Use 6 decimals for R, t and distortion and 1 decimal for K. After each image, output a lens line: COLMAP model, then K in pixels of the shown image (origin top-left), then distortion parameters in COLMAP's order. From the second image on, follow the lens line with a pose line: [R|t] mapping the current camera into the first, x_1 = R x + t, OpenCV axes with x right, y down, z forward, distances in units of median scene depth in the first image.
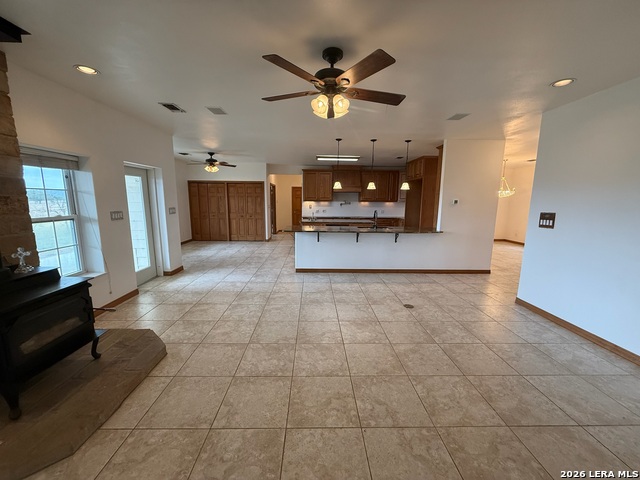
lens RADIAL K [[254.6, 0, 318.6], [0, 254.6, 238.5], [0, 0, 1]] dist [0.000902, 0.000290]
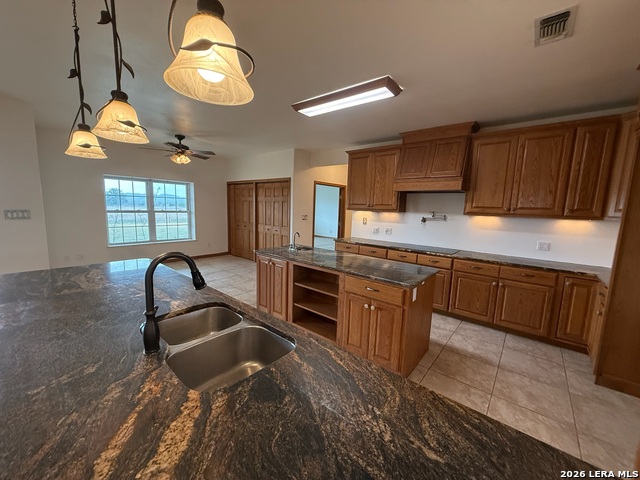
lens RADIAL K [[254.6, 0, 318.2], [0, 254.6, 240.8], [0, 0, 1]] dist [0.000902, 0.000290]
pose [[0.749822, 0.102063, -0.653720, 0.476533], [-0.125089, 0.992080, 0.011411, -0.149072], [0.649707, 0.073217, 0.756651, 1.025696]]
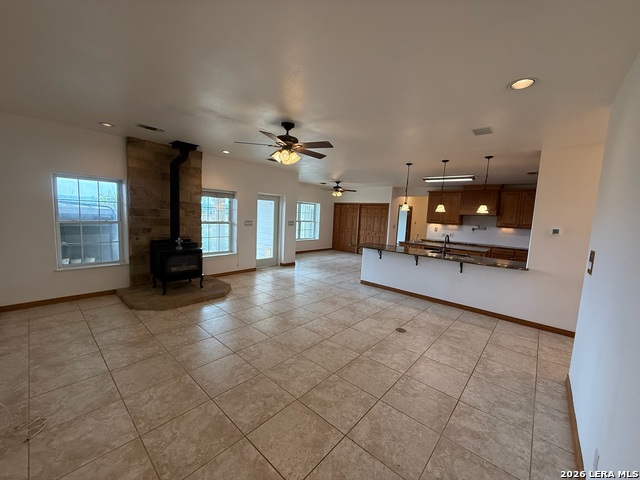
lens RADIAL K [[254.6, 0, 318.5], [0, 254.6, 241.9], [0, 0, 1]] dist [0.000902, 0.000290]
pose [[0.733359, 0.100083, -0.672435, 0.555834], [-0.145325, 0.989320, -0.011244, -0.008766], [0.664128, 0.105968, 0.740071, 0.023434]]
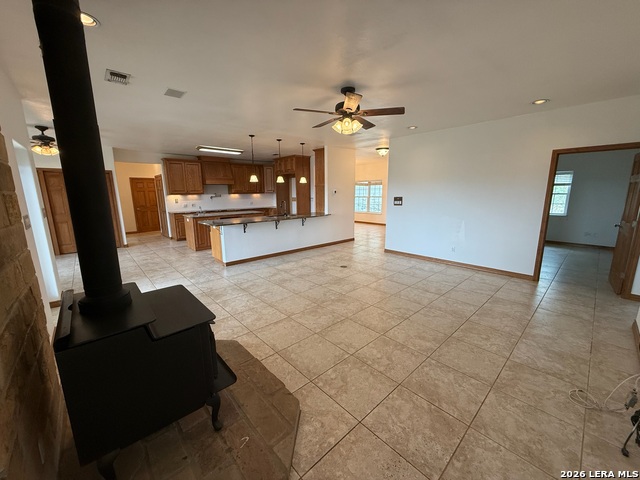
lens RADIAL K [[254.6, 0, 318.2], [0, 254.6, 237.9], [0, 0, 1]] dist [0.000902, 0.000290]
pose [[0.754291, -0.134927, 0.642526, -0.474814], [0.116036, 0.990646, 0.071810, -0.006622], [-0.646205, 0.020391, 0.762892, 0.009729]]
